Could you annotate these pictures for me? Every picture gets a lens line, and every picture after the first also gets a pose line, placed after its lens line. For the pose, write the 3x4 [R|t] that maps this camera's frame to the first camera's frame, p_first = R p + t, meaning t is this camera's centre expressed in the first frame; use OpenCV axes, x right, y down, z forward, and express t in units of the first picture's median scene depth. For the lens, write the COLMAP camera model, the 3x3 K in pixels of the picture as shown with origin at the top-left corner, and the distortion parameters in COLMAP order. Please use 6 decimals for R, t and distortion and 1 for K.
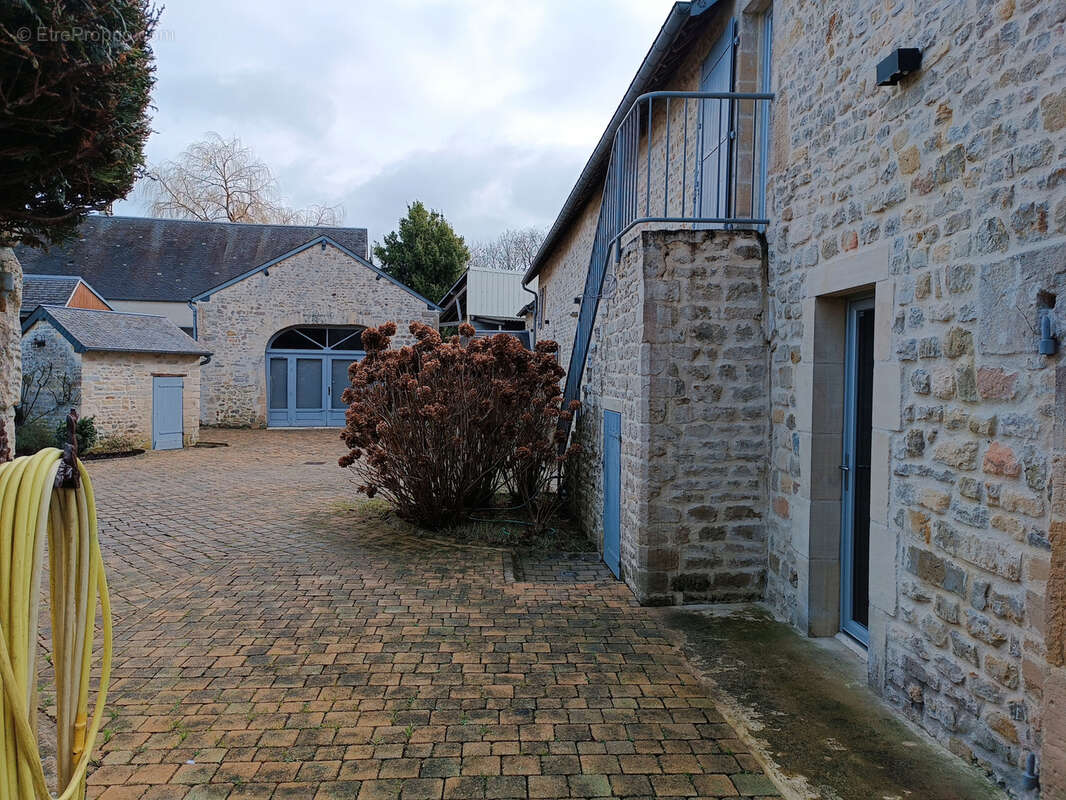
lens RADIAL K [[776.5, 0, 528.9], [0, 776.5, 394.5], [0, 0, 1]] dist [0.044998, -0.034274]
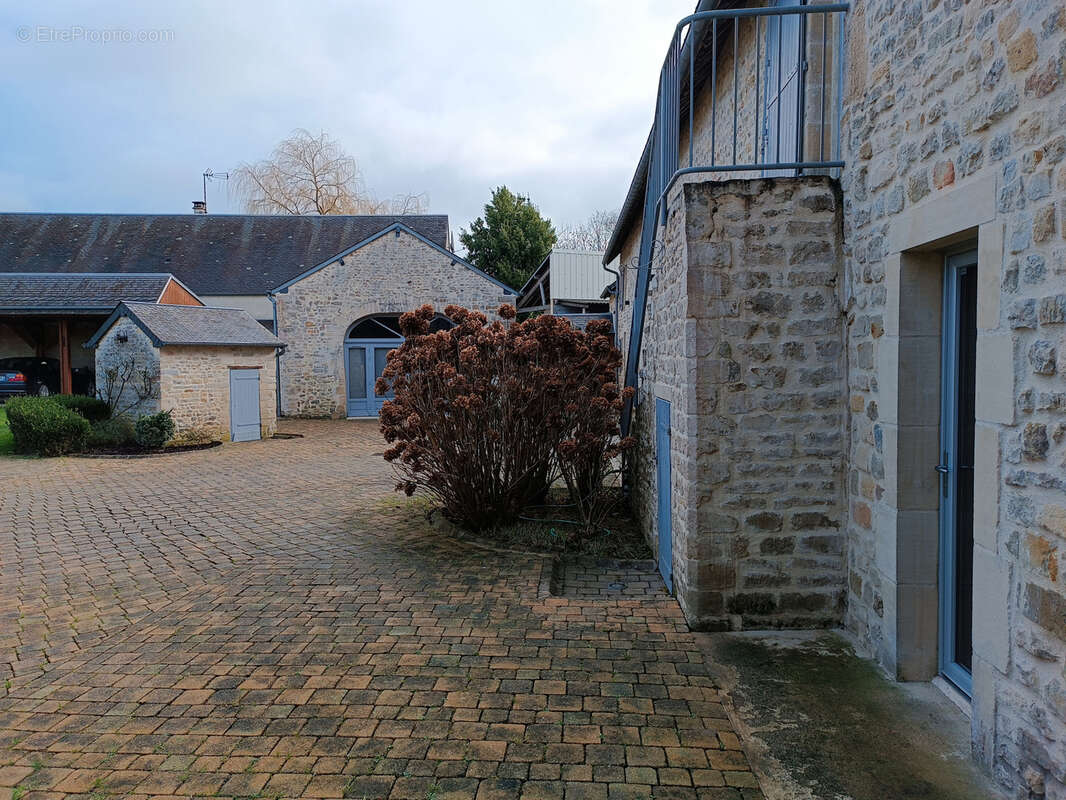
lens RADIAL K [[776.5, 0, 526.5], [0, 776.5, 394.9], [0, 0, 1]] dist [0.044998, -0.034274]
pose [[0.991673, -0.017179, -0.127633, 0.080379], [0.019740, 0.999628, 0.018833, -0.003367], [0.127262, -0.021195, 0.991643, 0.146392]]
